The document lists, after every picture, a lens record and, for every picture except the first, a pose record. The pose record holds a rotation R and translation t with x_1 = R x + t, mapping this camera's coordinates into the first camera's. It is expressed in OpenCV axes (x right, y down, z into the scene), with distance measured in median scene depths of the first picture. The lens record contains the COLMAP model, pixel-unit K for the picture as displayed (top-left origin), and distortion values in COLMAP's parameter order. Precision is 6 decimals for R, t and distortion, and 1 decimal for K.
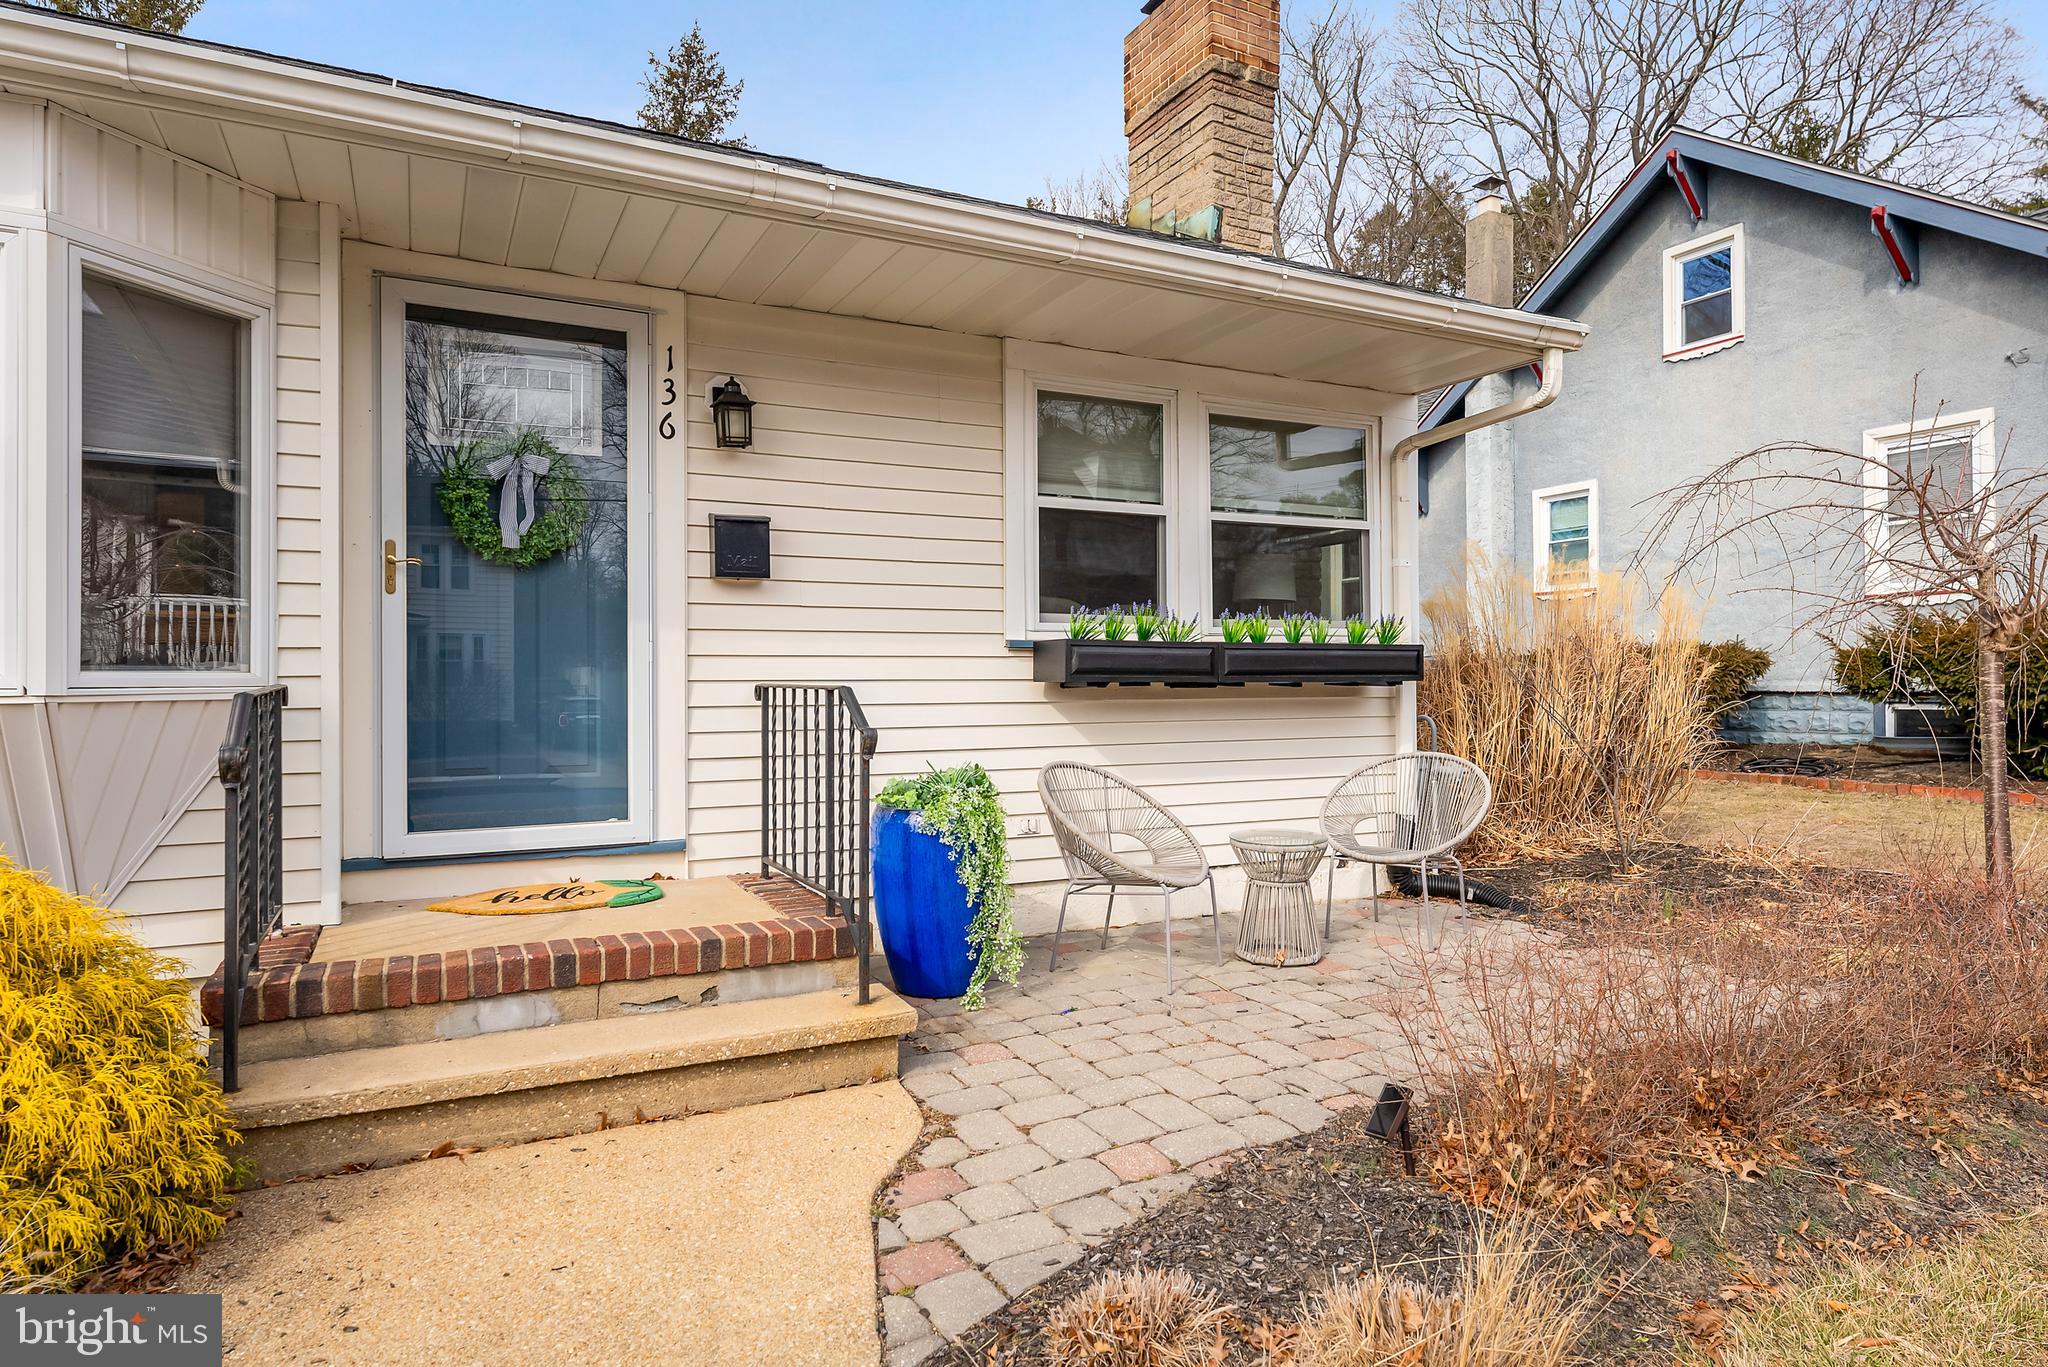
lens RADIAL K [[1080.4, 0, 1024.0], [0, 1080.4, 683.5], [0, 0, 1]] dist [-0.001320, -0.000112]
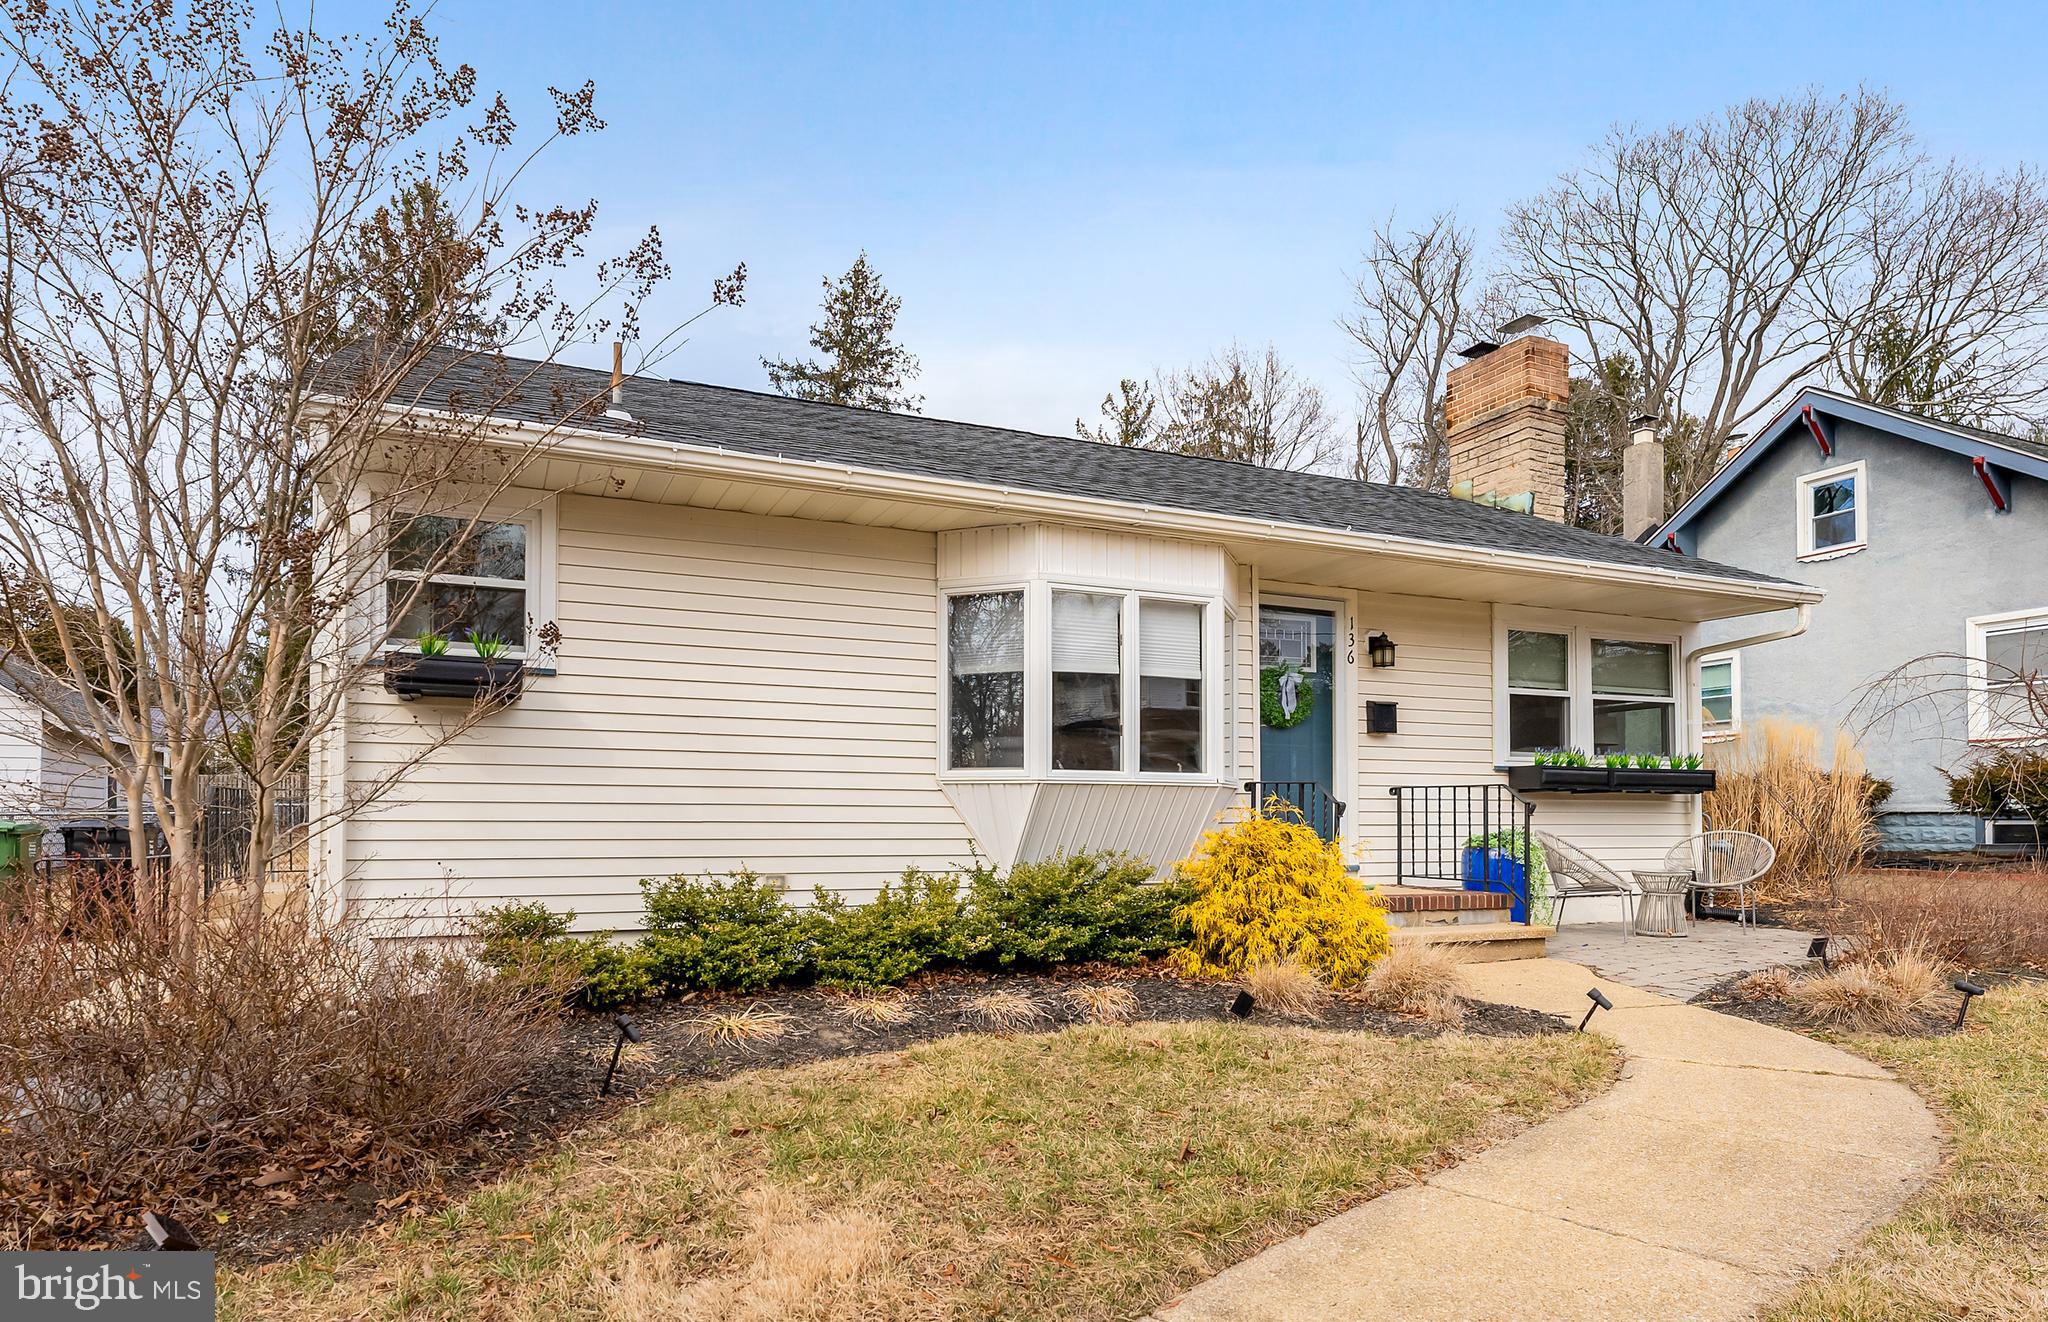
lens RADIAL K [[979.1, 0, 1027.0], [0, 979.1, 805.1], [0, 0, 1]] dist [-0.002235, -0.000072]
pose [[0.996283, 0.005584, -0.085956, -0.418848], [-0.006699, 0.999897, -0.012690, 0.033553], [0.085876, 0.013218, 0.996218, -0.460717]]
